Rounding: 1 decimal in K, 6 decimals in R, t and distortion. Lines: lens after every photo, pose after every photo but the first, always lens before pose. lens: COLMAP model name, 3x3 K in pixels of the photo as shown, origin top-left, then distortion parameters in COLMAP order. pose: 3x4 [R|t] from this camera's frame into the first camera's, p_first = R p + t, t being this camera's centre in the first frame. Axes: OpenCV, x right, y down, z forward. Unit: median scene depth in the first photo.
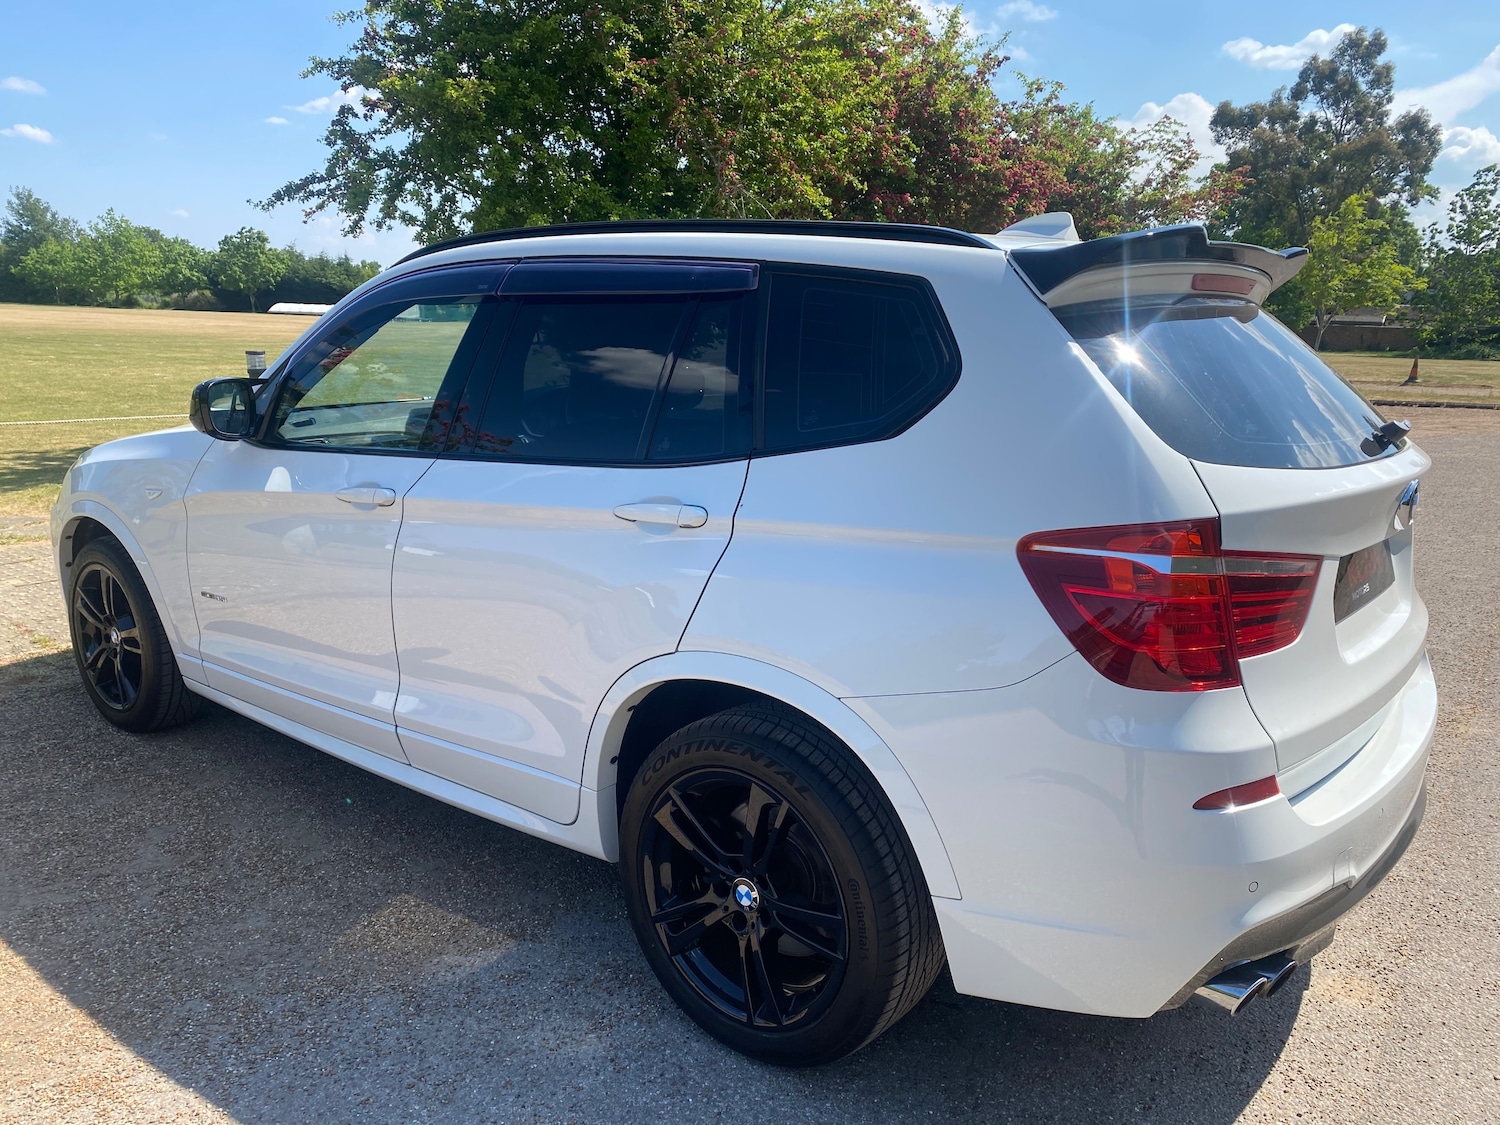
lens RADIAL K [[1155.4, 0, 737.8], [0, 1155.4, 576.9], [0, 0, 1]] dist [0.020883, -0.016724]
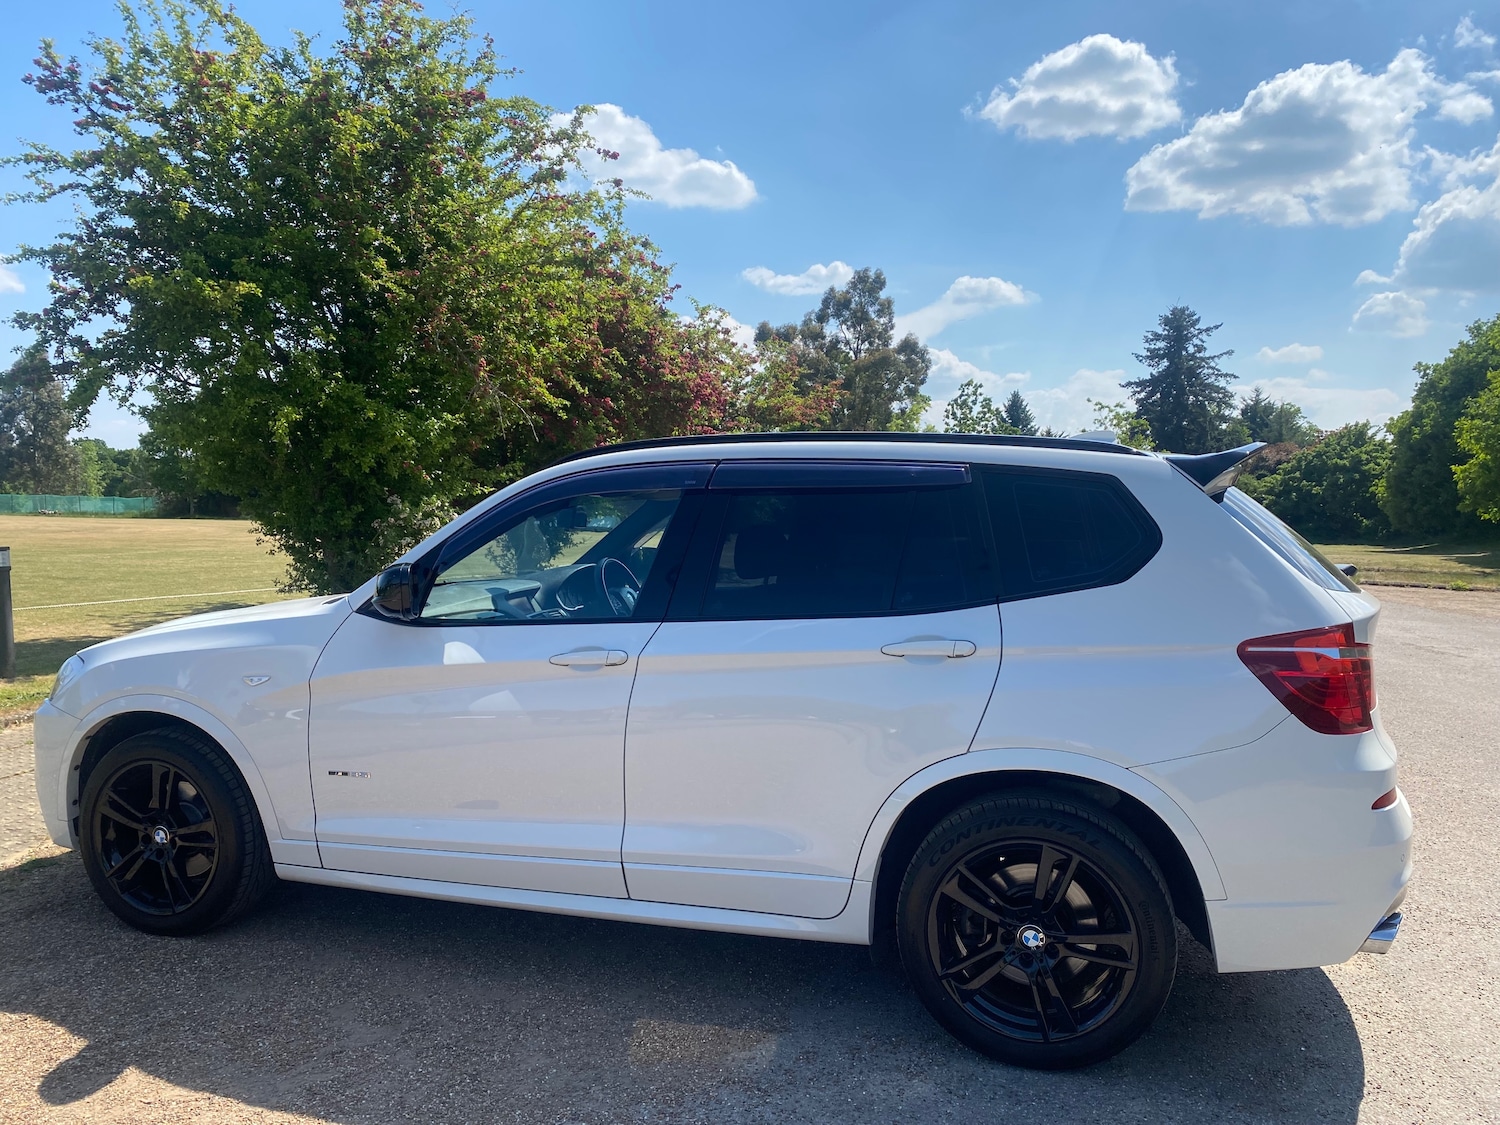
lens RADIAL K [[1155.4, 0, 735.1], [0, 1155.4, 561.5], [0, 0, 1]] dist [0.020883, -0.016724]
pose [[0.937084, -0.025973, 0.348137, -0.145451], [0.085447, 0.983960, -0.156591, 0.006785], [-0.338486, 0.176486, 0.924273, -0.031265]]
